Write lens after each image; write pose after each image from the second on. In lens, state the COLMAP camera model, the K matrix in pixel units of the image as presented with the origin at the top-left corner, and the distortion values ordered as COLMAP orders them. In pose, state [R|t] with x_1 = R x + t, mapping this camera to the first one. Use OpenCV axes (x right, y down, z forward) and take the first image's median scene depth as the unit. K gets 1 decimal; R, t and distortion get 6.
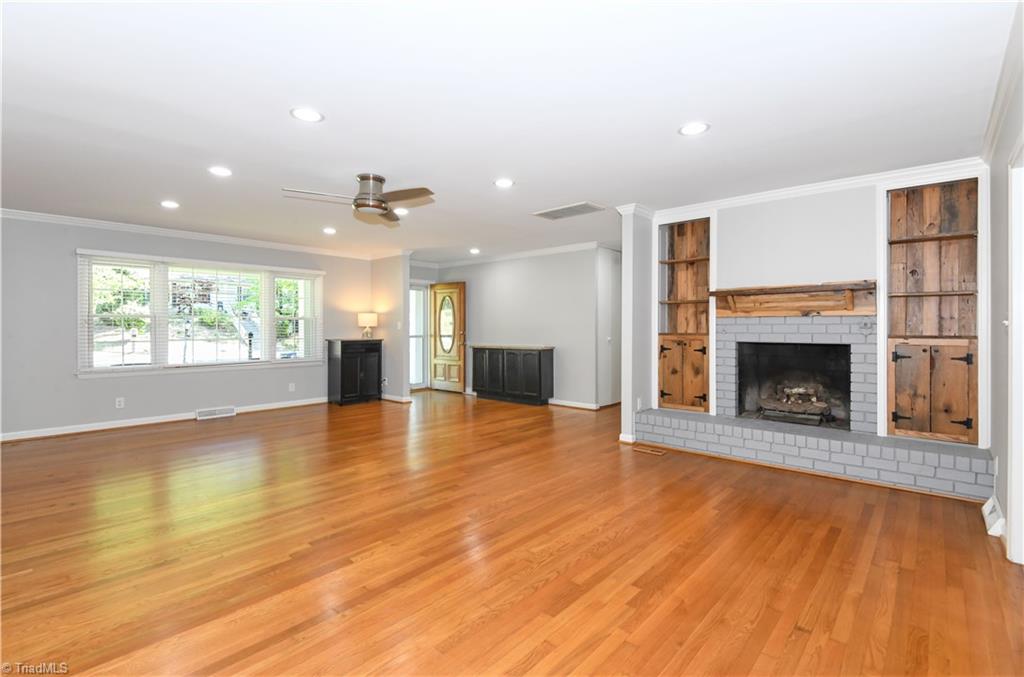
lens RADIAL K [[459.5, 0, 519.6], [0, 459.5, 335.2], [0, 0, 1]] dist [-0.002893, -0.005631]
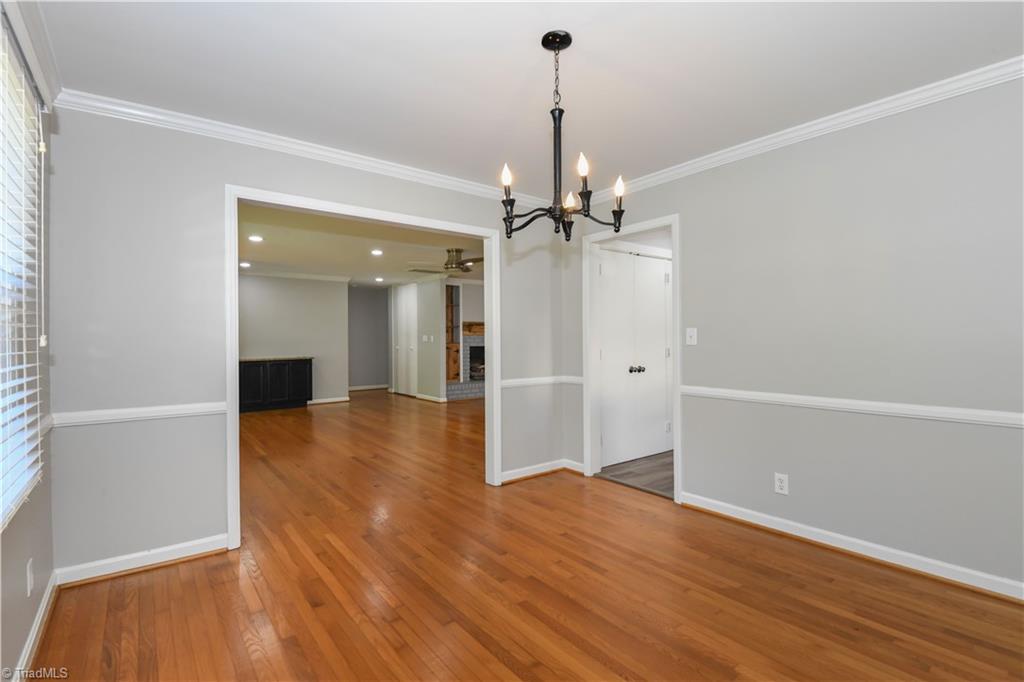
lens RADIAL K [[459.5, 0, 515.5], [0, 459.5, 339.5], [0, 0, 1]] dist [-0.002893, -0.005631]
pose [[0.144774, -0.001423, 0.989464, -1.768283], [0.022355, 0.999748, -0.001833, -0.010282], [-0.989212, 0.022385, 0.144769, 0.500403]]
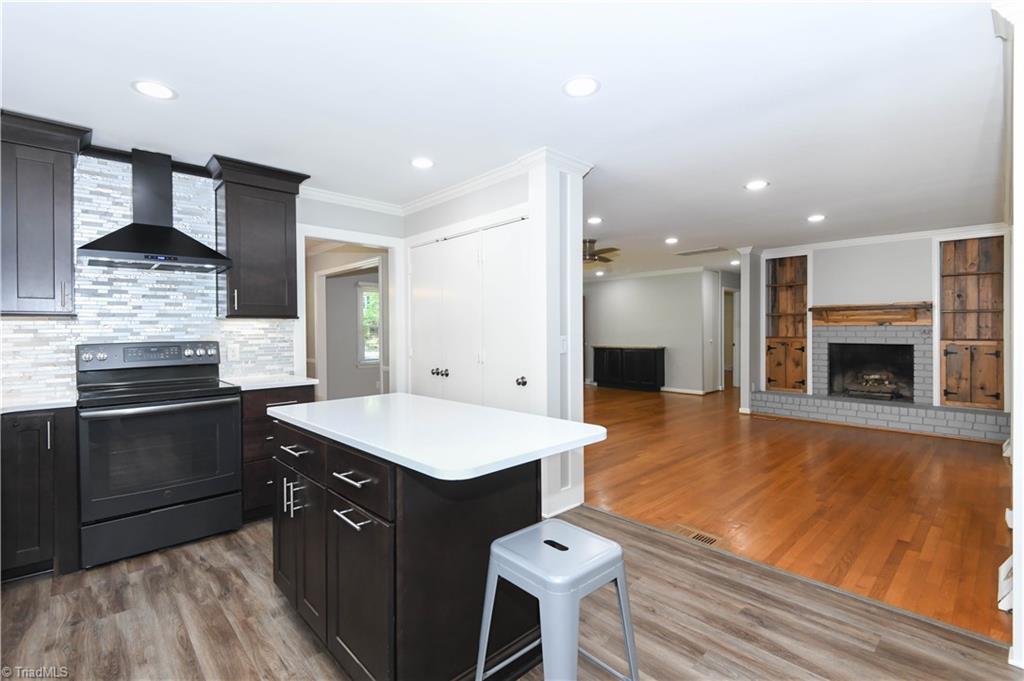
lens RADIAL K [[459.5, 0, 505.4], [0, 459.5, 337.6], [0, 0, 1]] dist [-0.002893, -0.005631]
pose [[0.995348, -0.002584, -0.096308, -0.424244], [0.002814, 0.999993, 0.002257, -0.009151], [0.096302, -0.002518, 0.995349, -0.562919]]
